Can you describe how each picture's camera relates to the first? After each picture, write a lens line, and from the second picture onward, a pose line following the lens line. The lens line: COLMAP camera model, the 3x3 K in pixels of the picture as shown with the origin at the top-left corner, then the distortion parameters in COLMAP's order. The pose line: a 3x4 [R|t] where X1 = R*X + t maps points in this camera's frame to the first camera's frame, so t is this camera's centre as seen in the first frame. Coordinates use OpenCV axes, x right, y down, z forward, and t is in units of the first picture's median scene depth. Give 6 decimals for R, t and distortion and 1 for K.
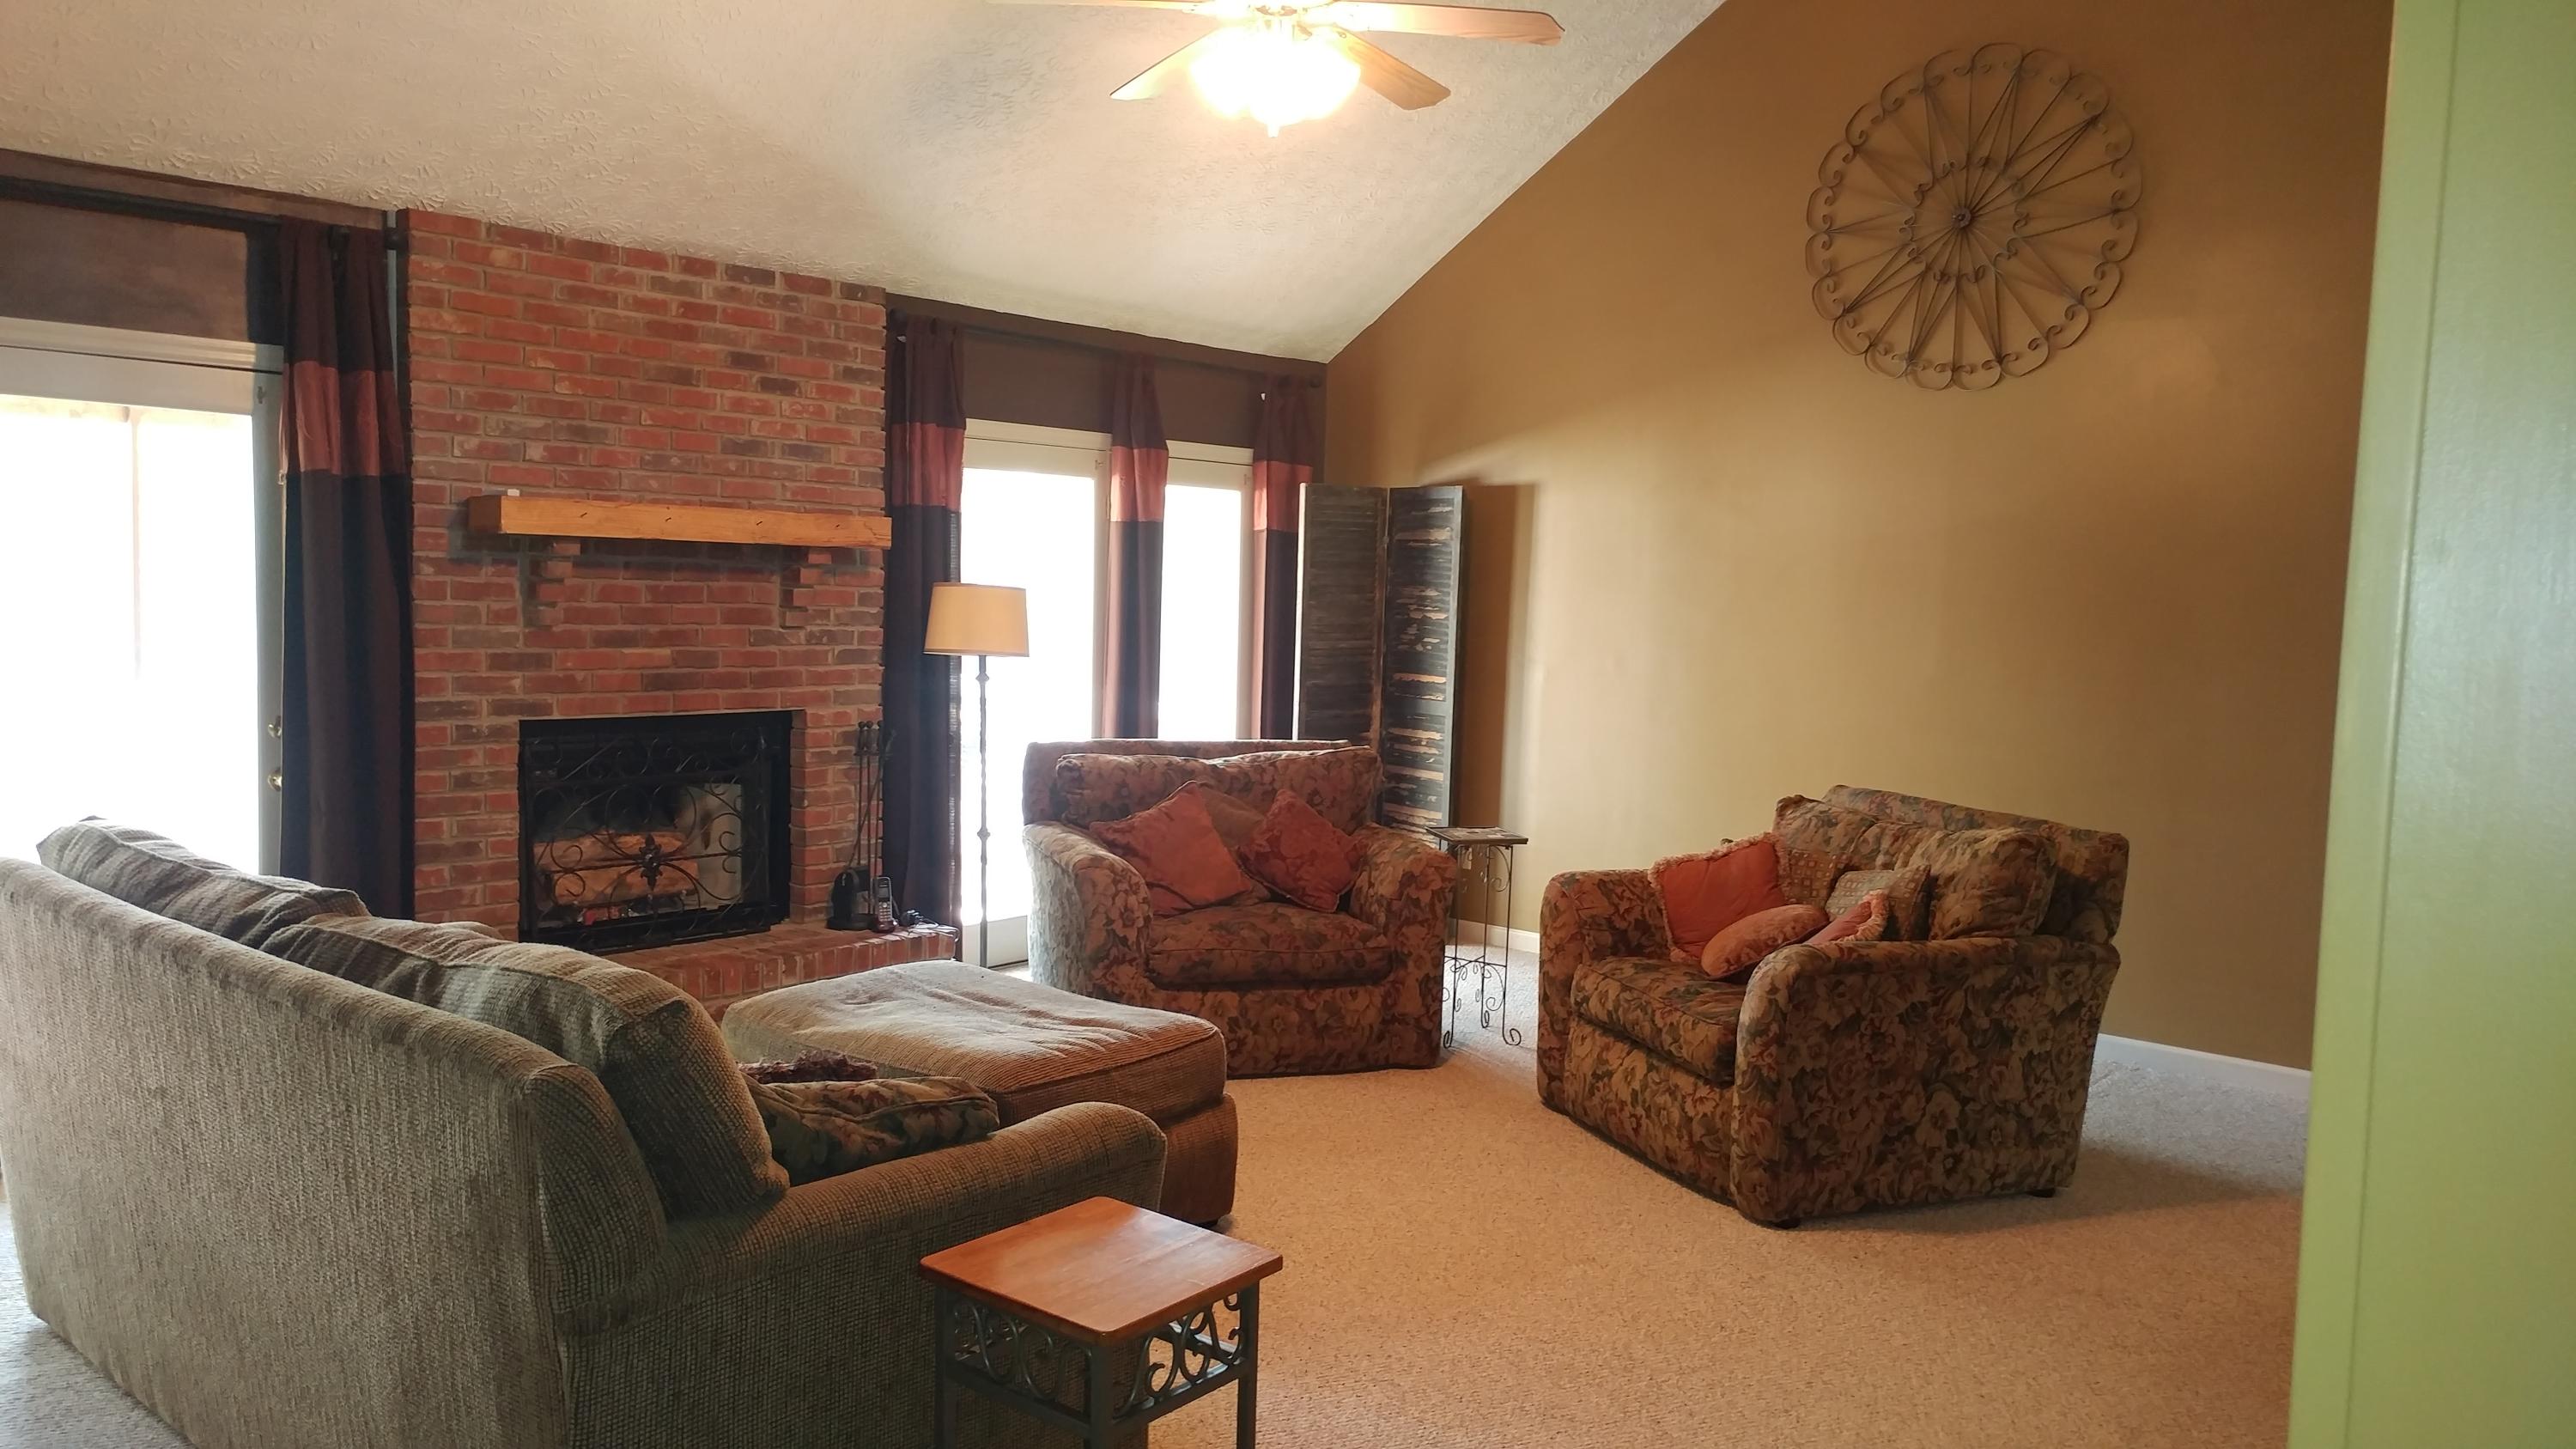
lens RADIAL K [[1863.6, 0, 1297.8], [0, 1863.6, 728.5], [0, 0, 1]] dist [0.012652, 0.007044]
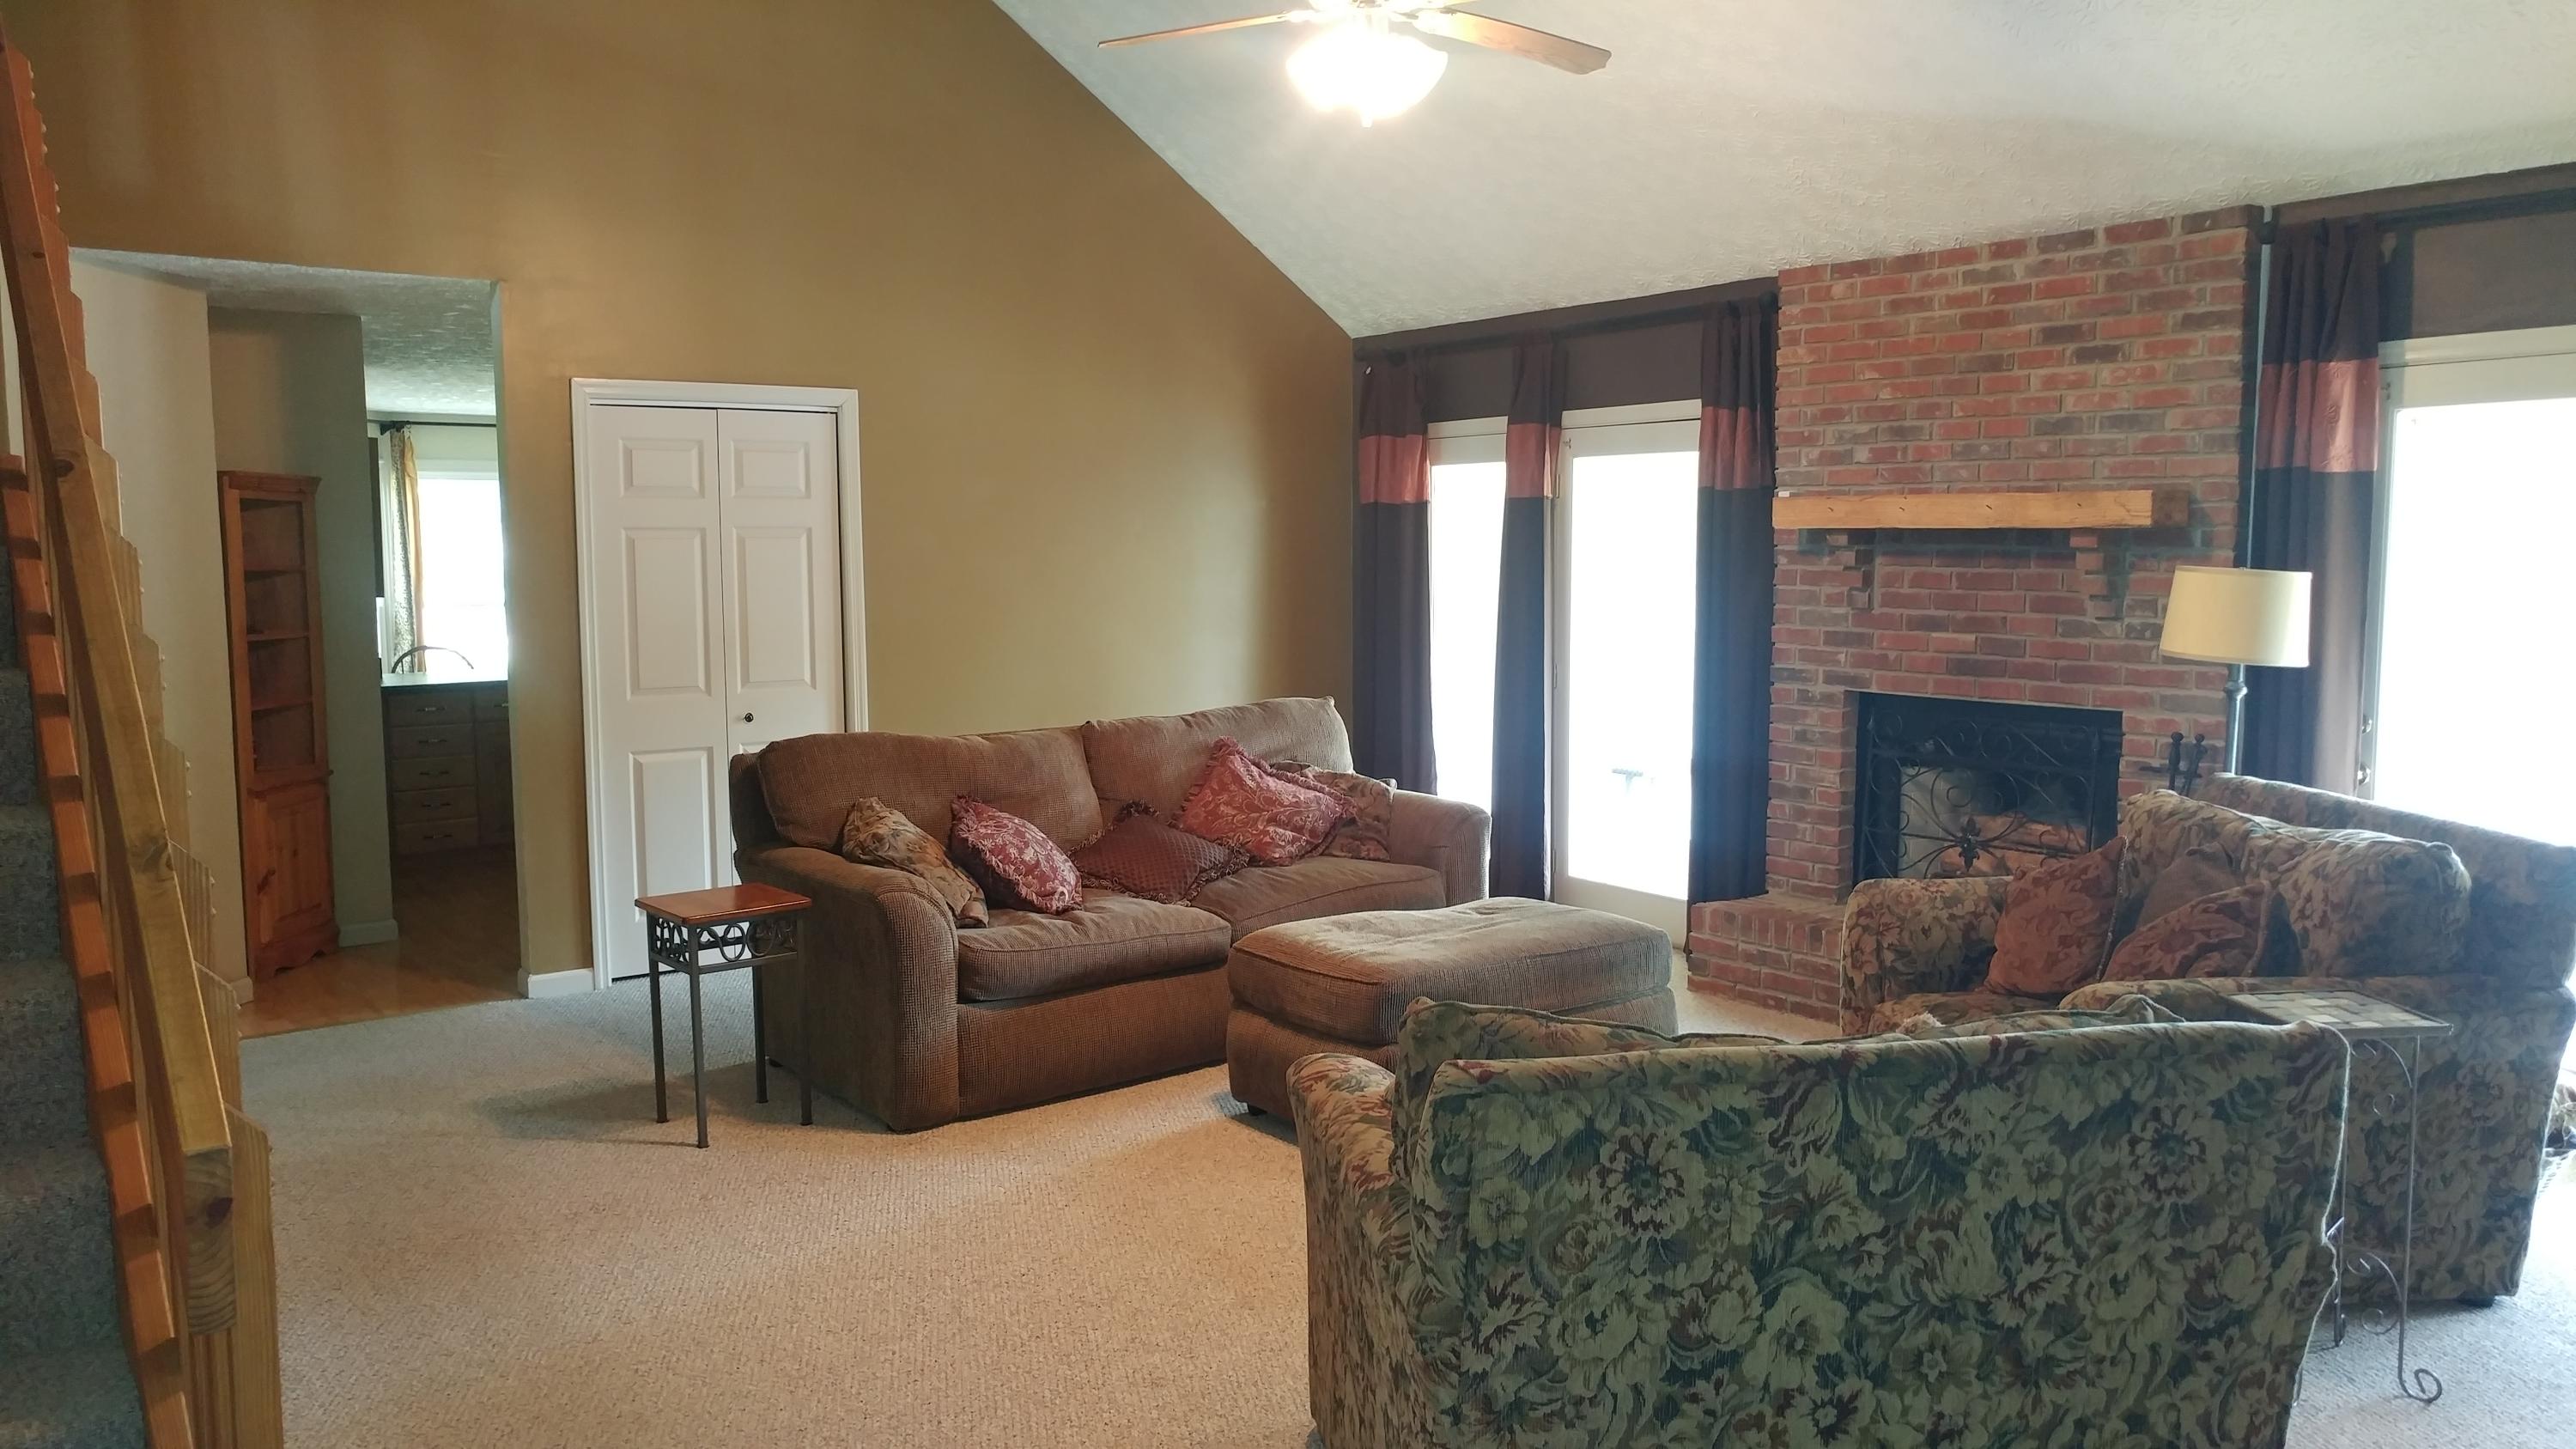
lens RADIAL K [[1863.6, 0, 1299.7], [0, 1863.6, 729.9], [0, 0, 1]] dist [0.012652, 0.007044]
pose [[-0.176296, 0.072413, -0.981670, 0.746536], [-0.085609, 0.992384, 0.088578, -0.051494], [0.980607, 0.099655, -0.168754, 0.840514]]
